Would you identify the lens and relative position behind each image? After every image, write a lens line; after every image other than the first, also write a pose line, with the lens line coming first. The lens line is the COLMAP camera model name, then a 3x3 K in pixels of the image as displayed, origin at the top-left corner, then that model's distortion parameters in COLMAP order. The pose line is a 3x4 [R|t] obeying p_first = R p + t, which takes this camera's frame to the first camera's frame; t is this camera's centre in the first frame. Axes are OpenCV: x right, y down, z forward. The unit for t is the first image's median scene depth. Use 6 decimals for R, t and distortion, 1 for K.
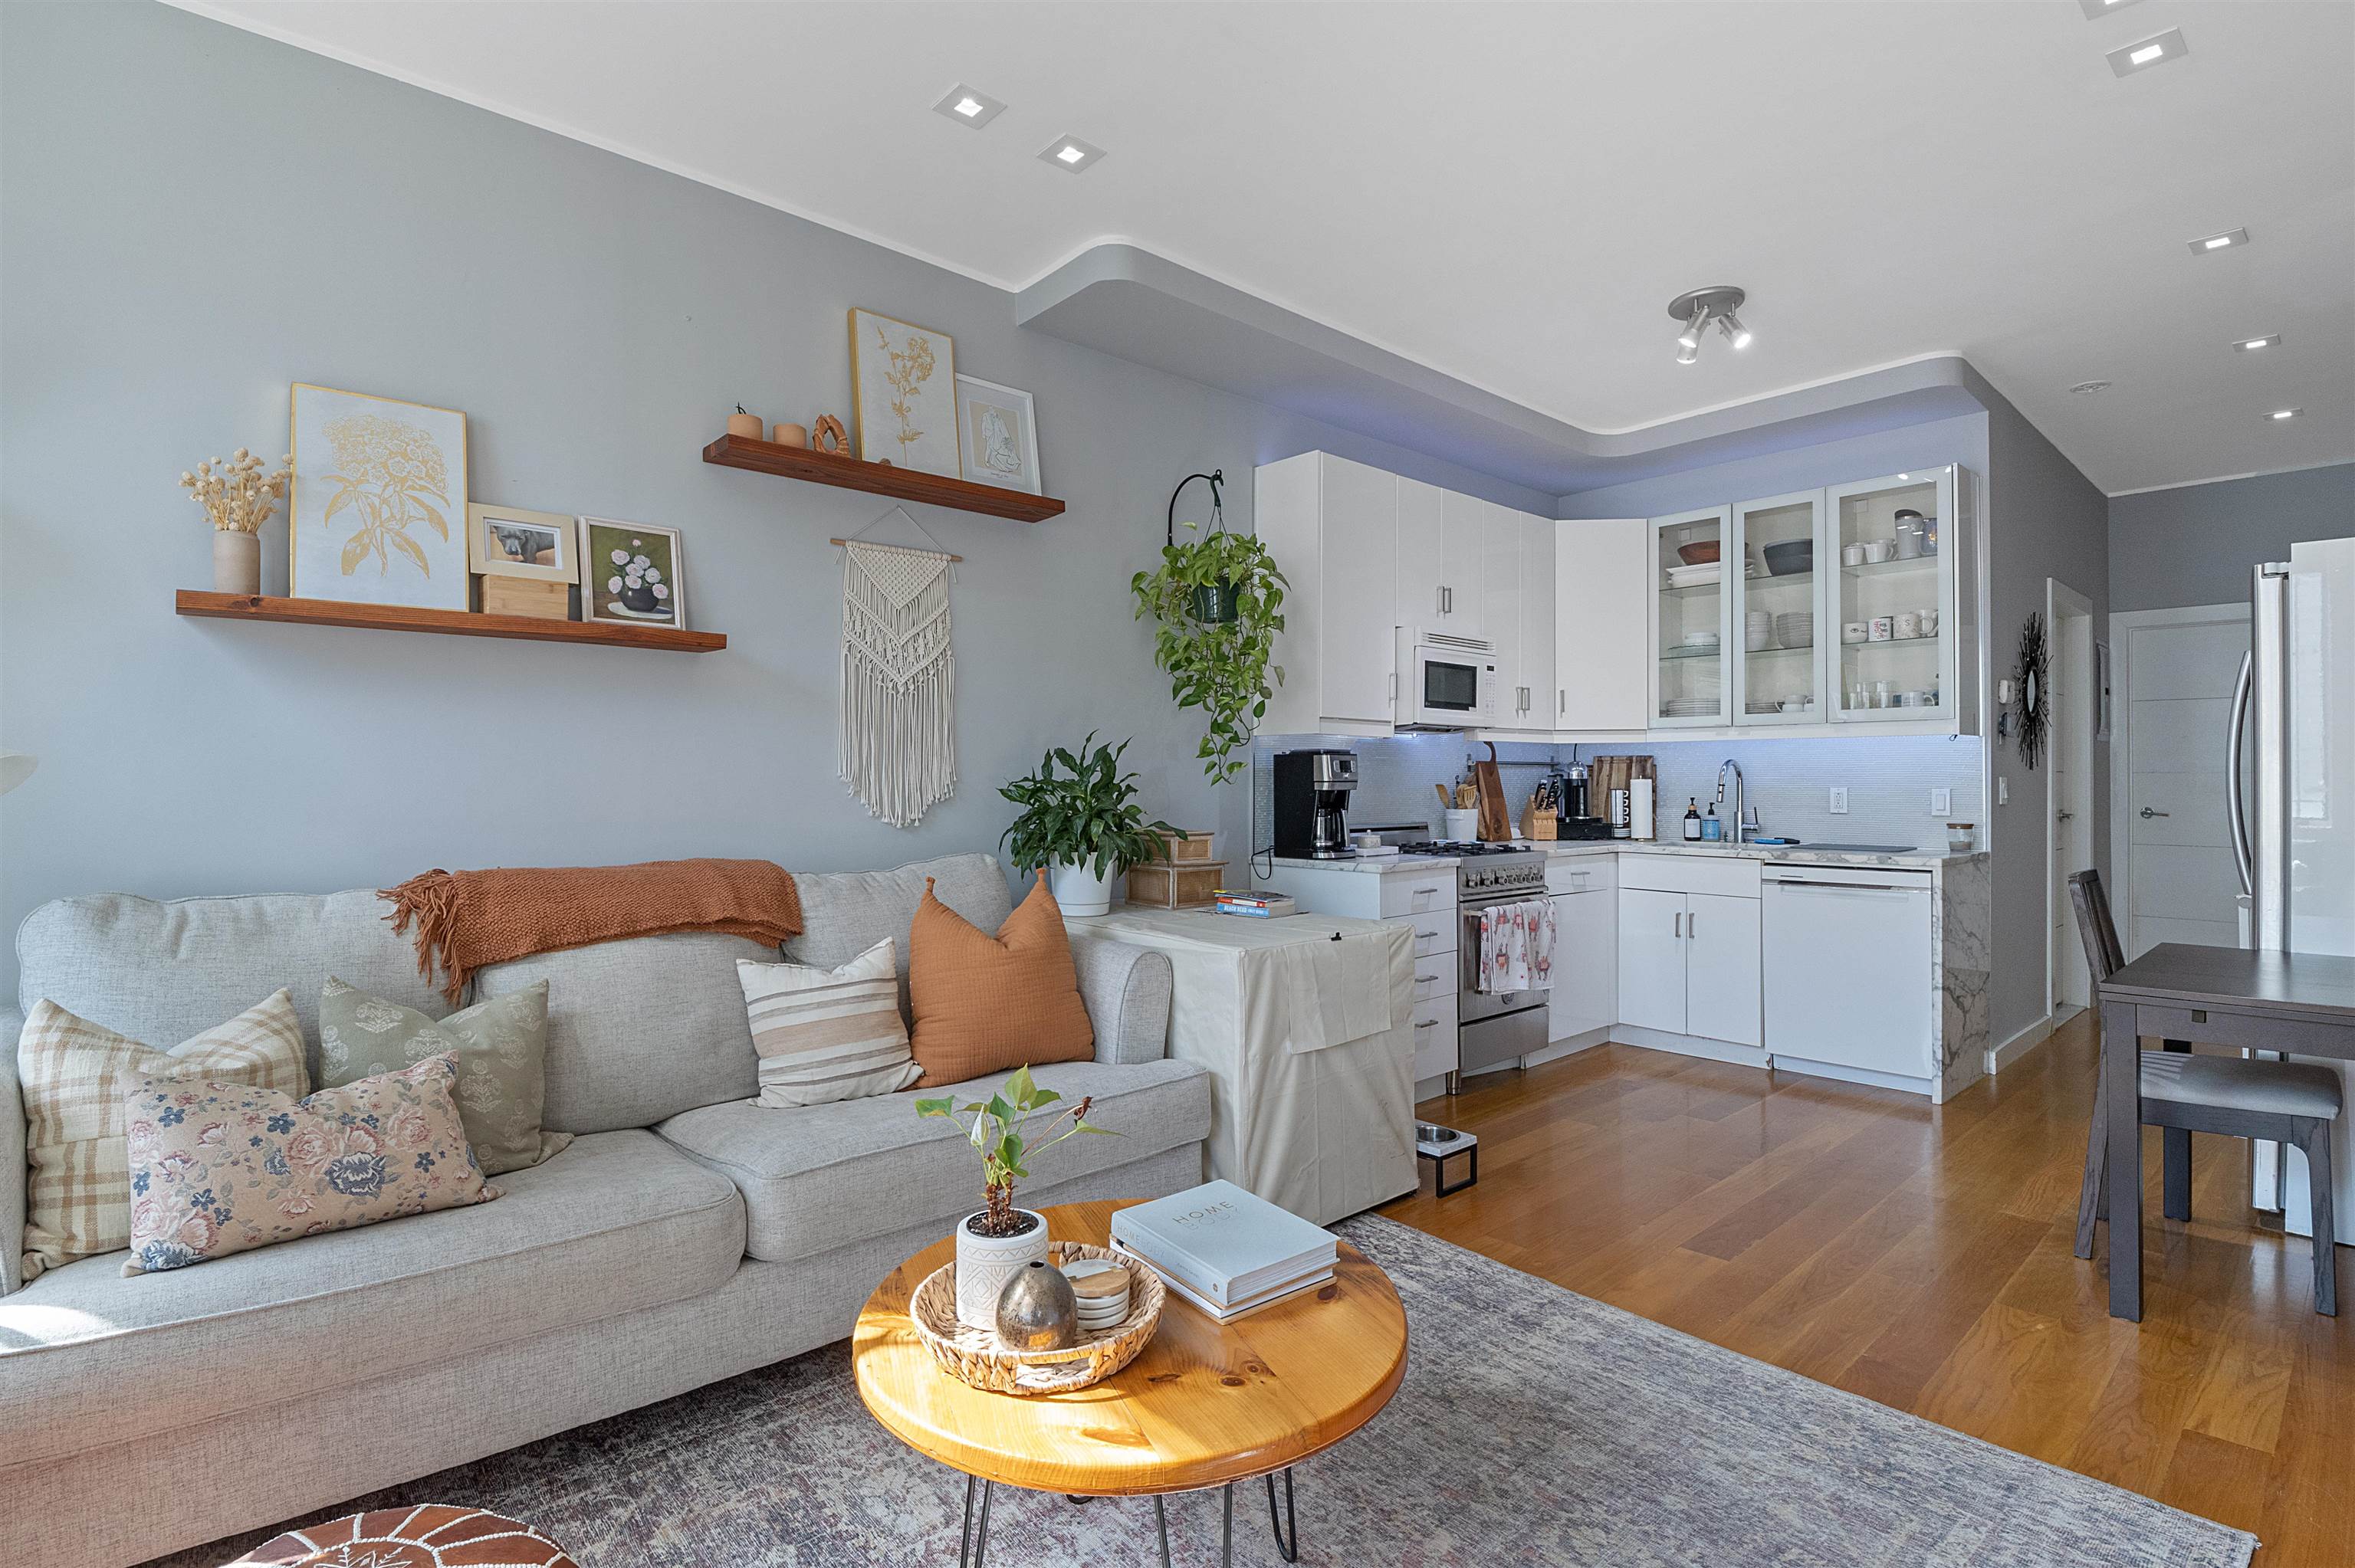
lens RADIAL K [[1137.9, 0, 1172.0], [0, 1137.9, 776.8], [0, 0, 1]] dist [0.001468, -0.012248]
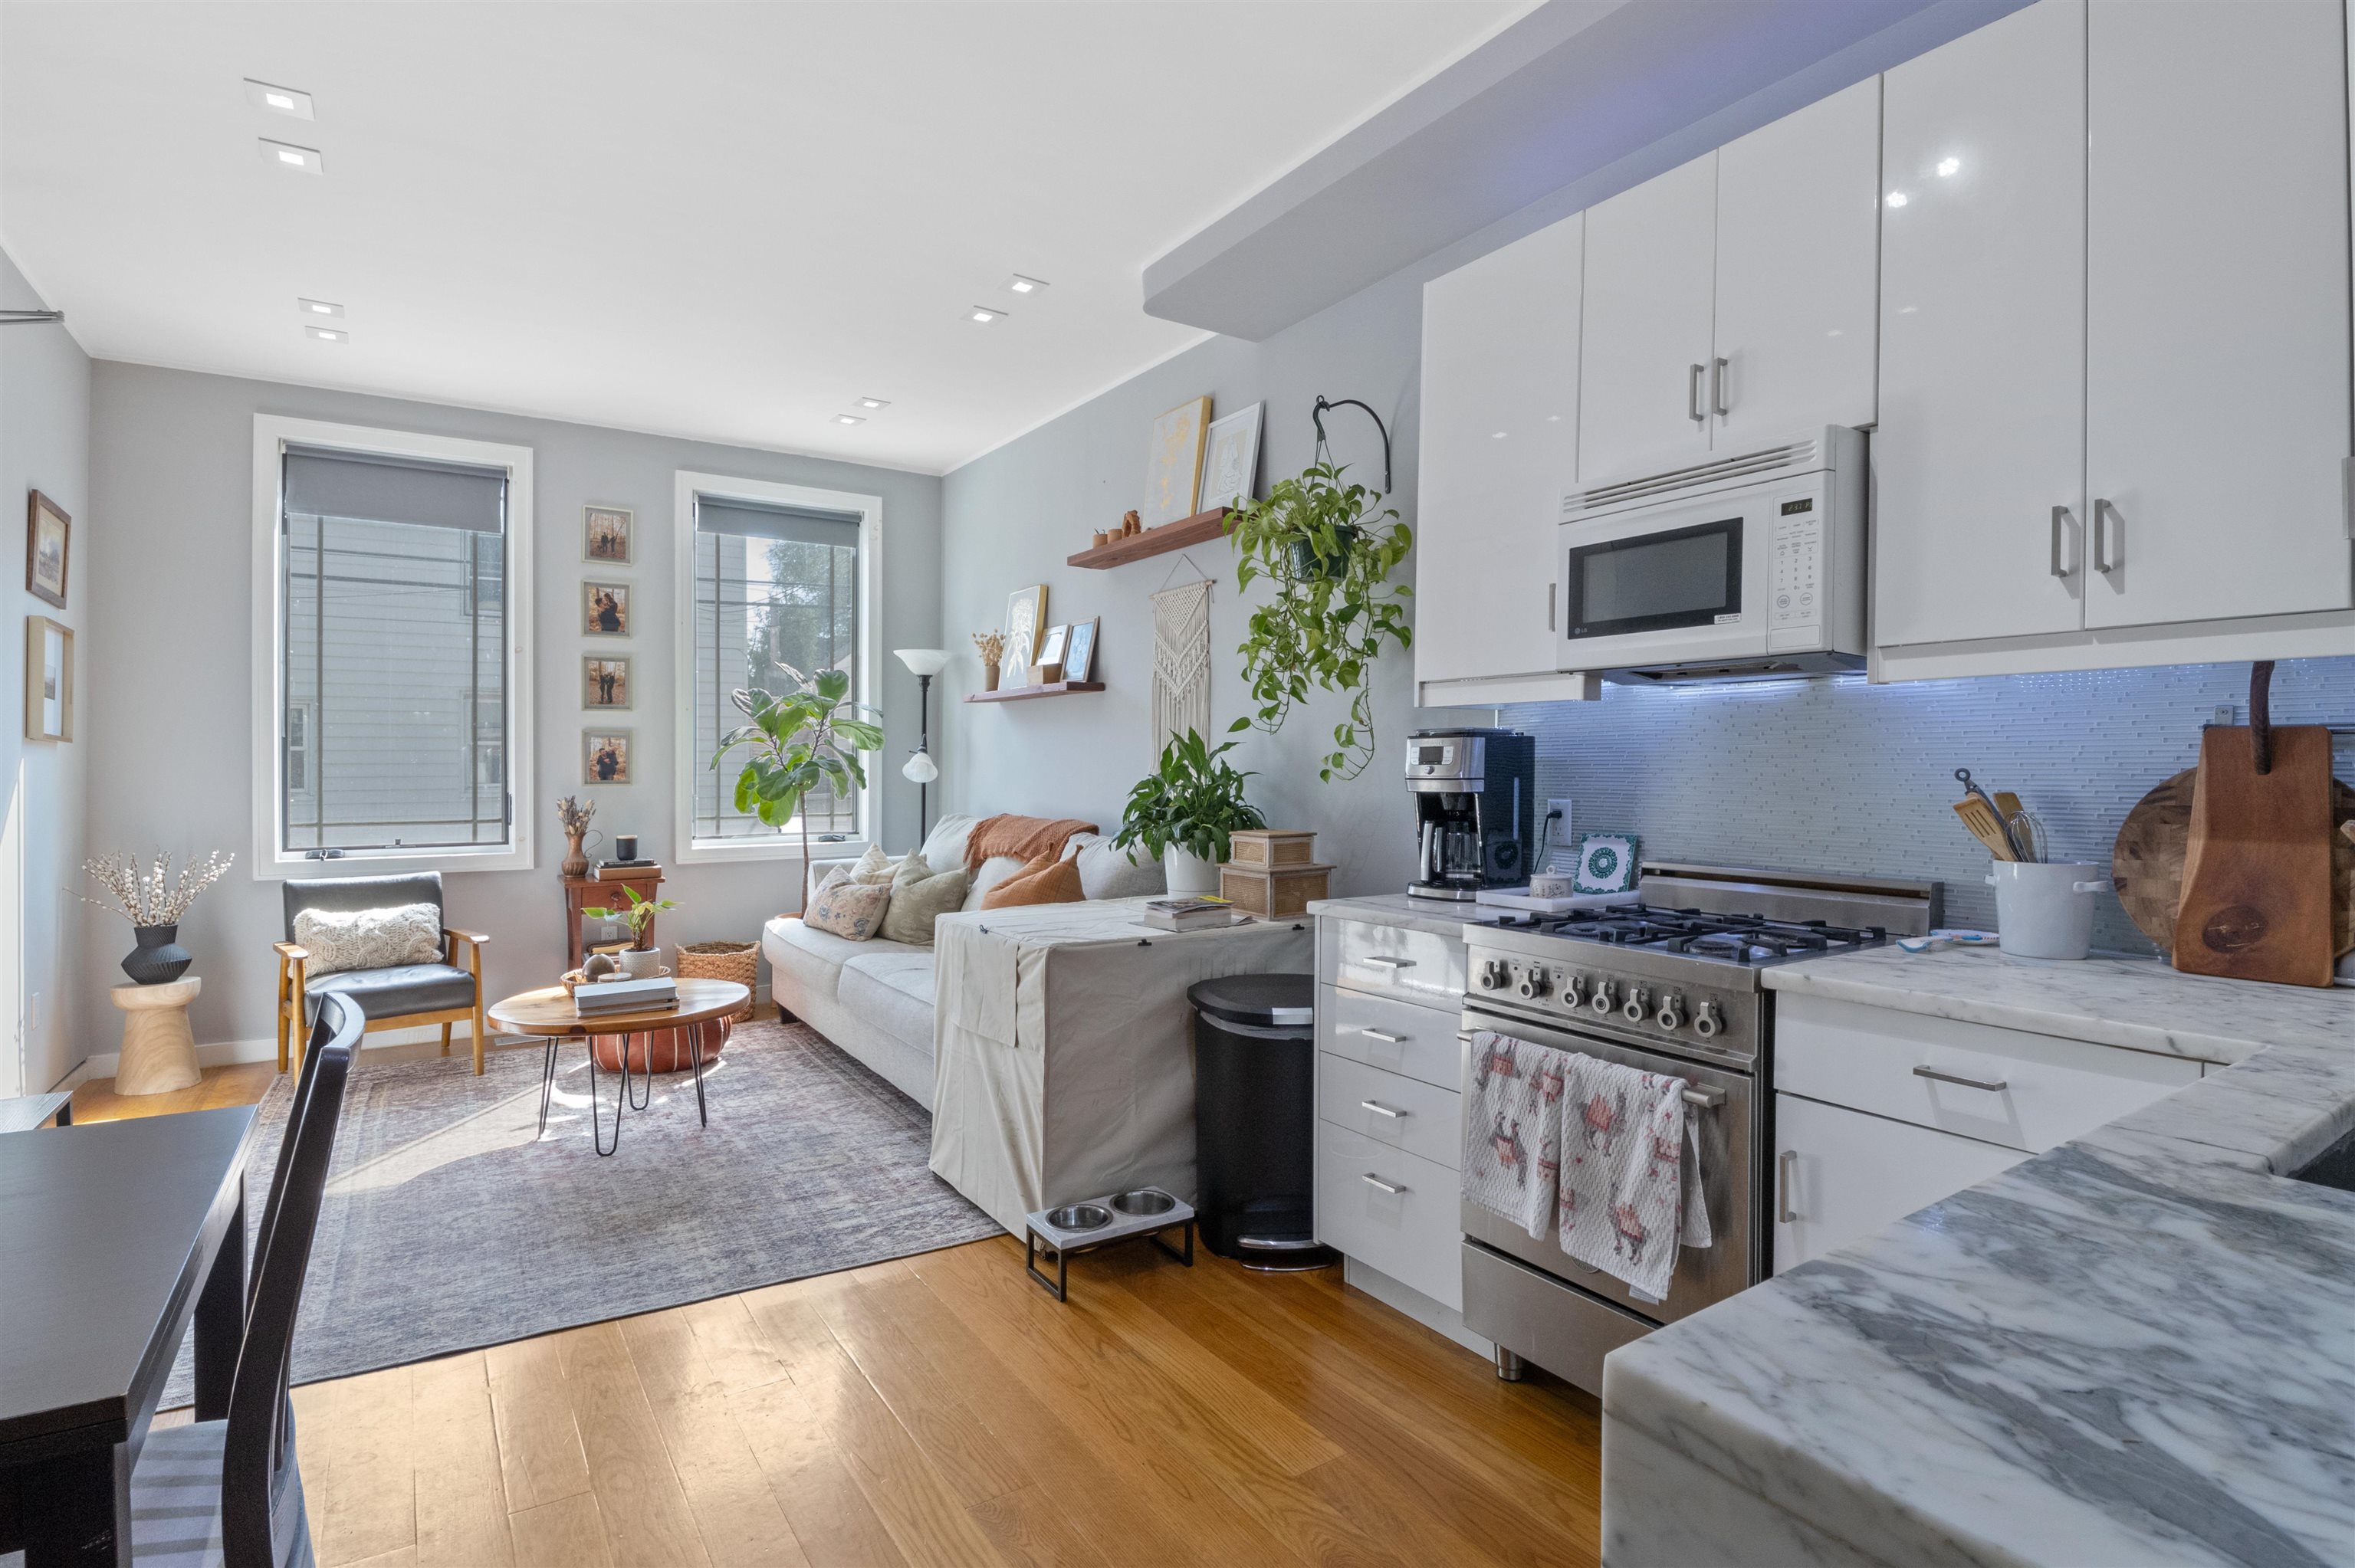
lens RADIAL K [[1137.9, 0, 1168.1], [0, 1137.9, 765.6], [0, 0, 1]] dist [0.001468, -0.012248]
pose [[-0.147622, 0.000715, -0.989044, 0.738509], [0.002754, 0.999996, 0.000312, -0.003975], [0.989040, -0.002678, -0.147623, 0.861456]]
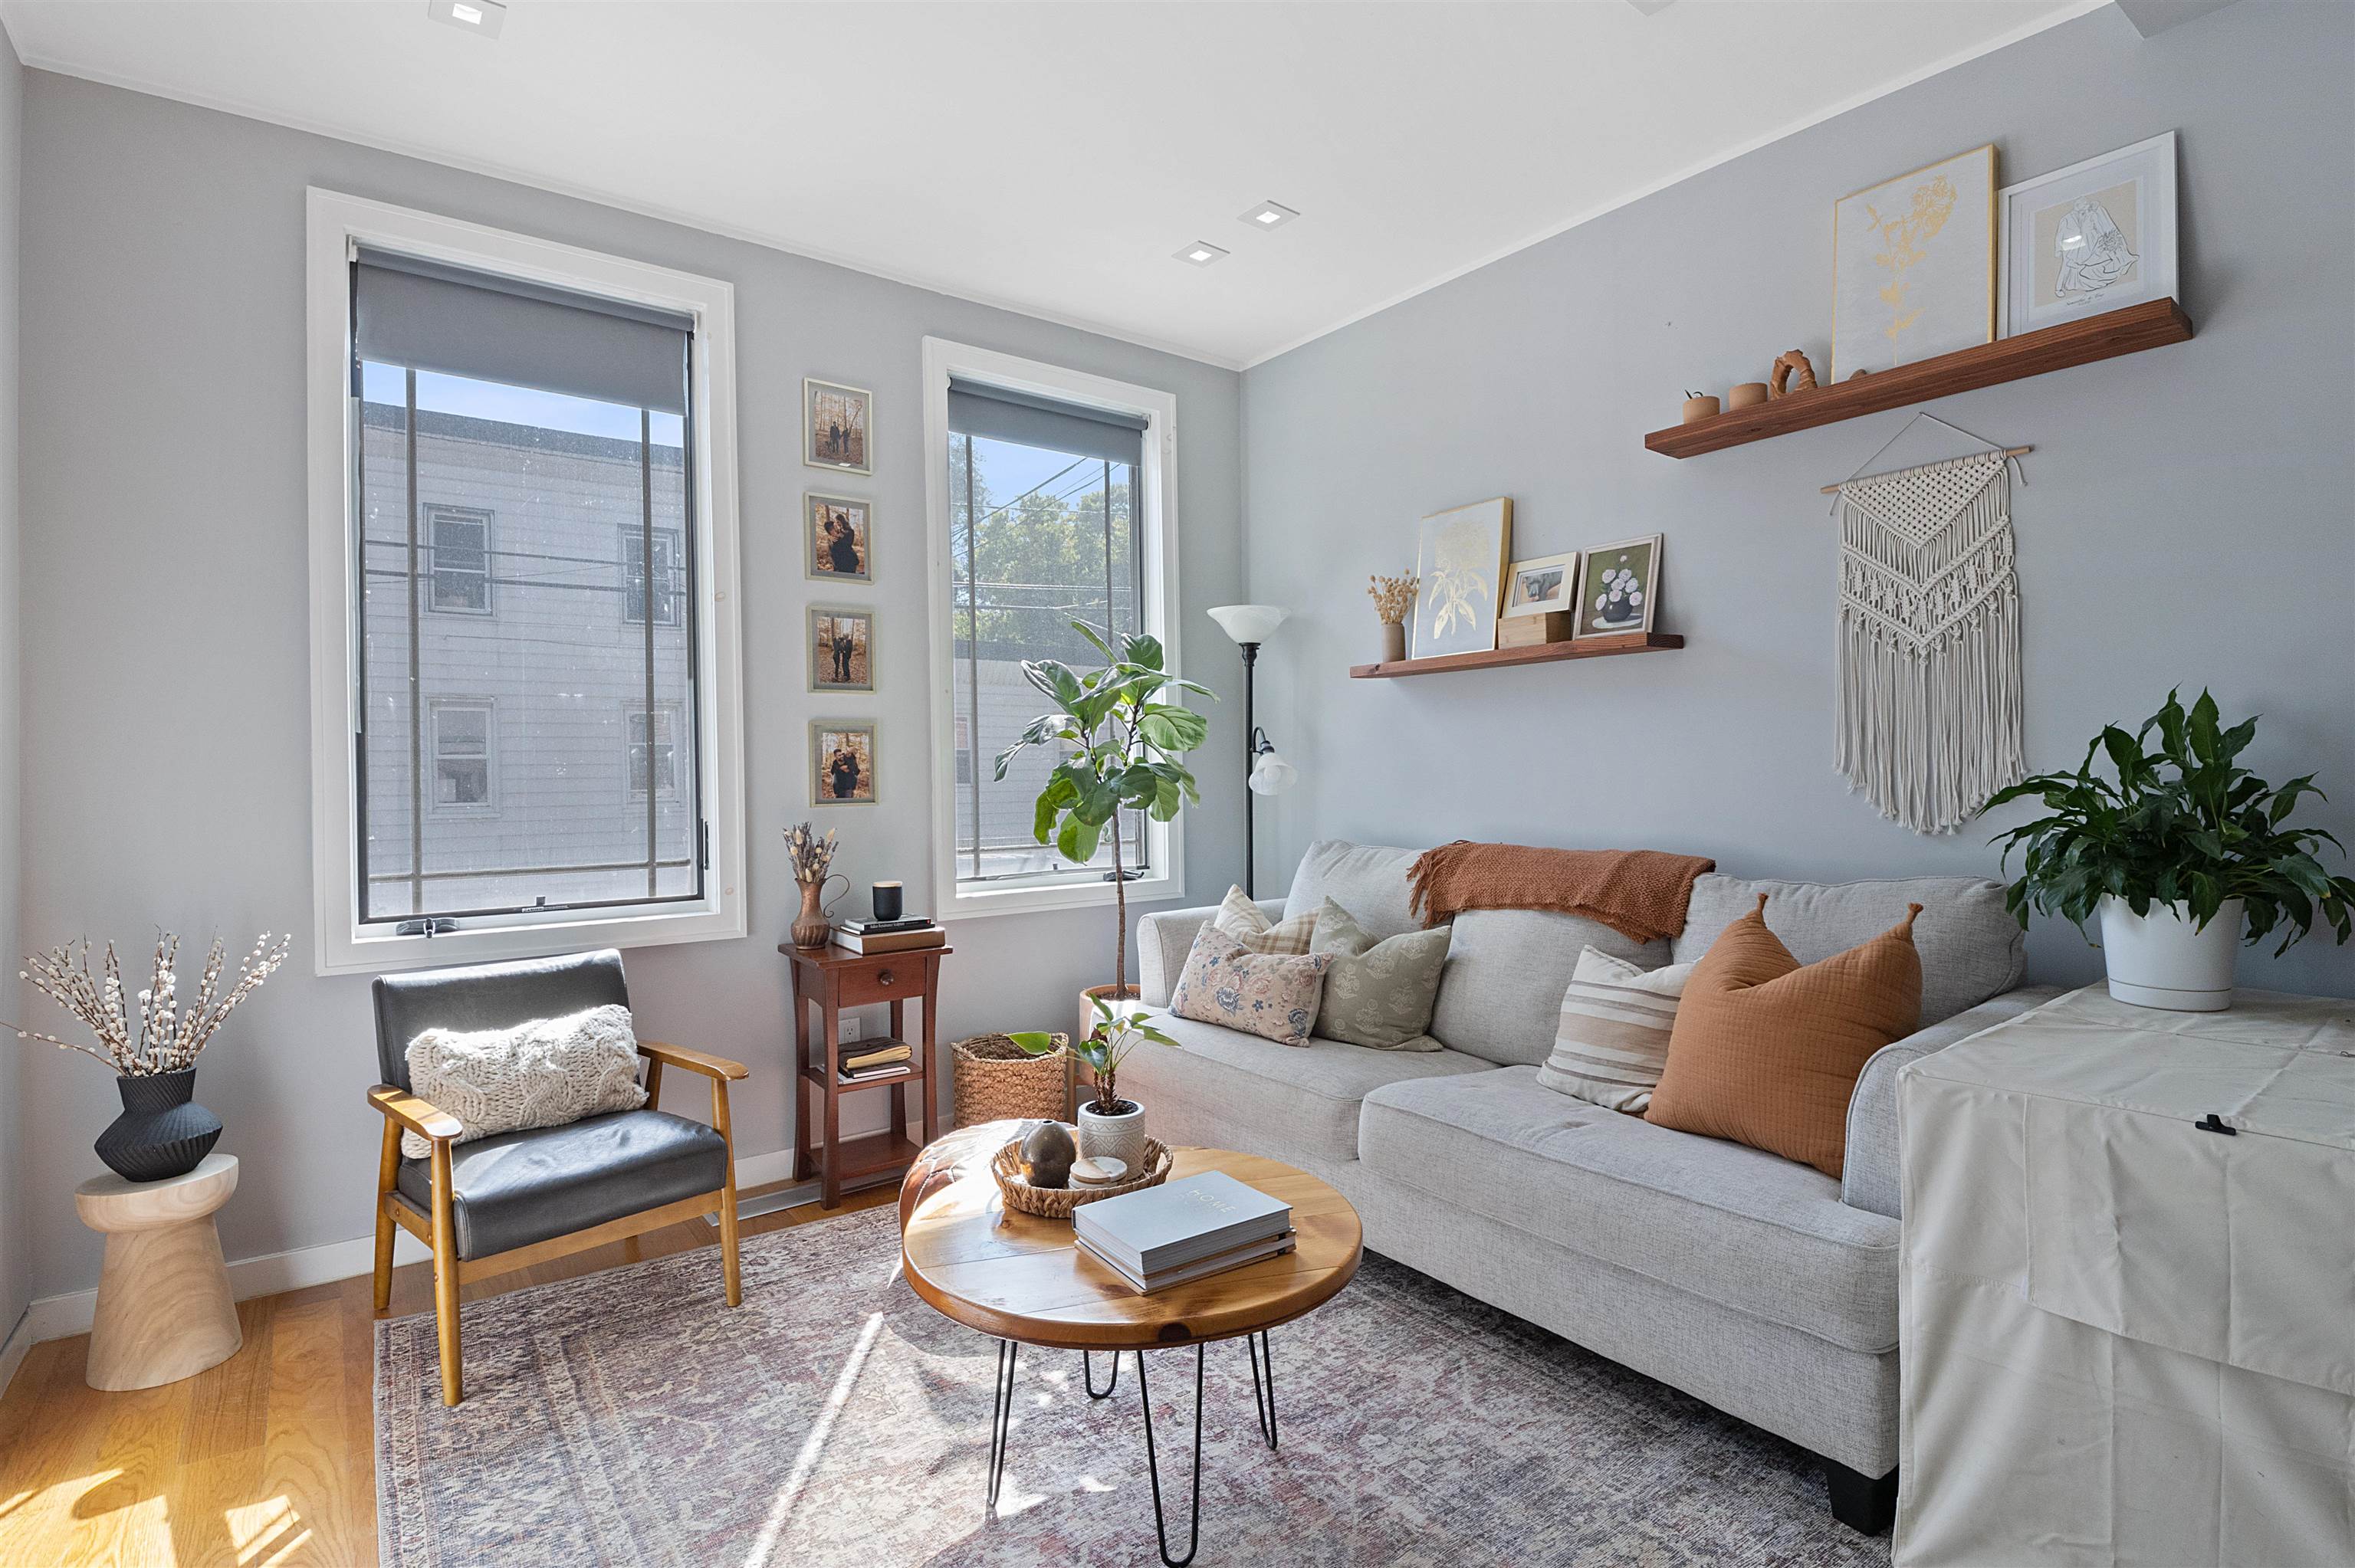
lens RADIAL K [[1137.9, 0, 1184.9], [0, 1137.9, 775.7], [0, 0, 1]] dist [0.001468, -0.012248]
pose [[-0.094237, 0.003469, -0.995544, 0.414705], [0.015303, 0.999881, 0.002036, -0.003102], [0.995432, -0.015043, -0.094279, 0.424711]]
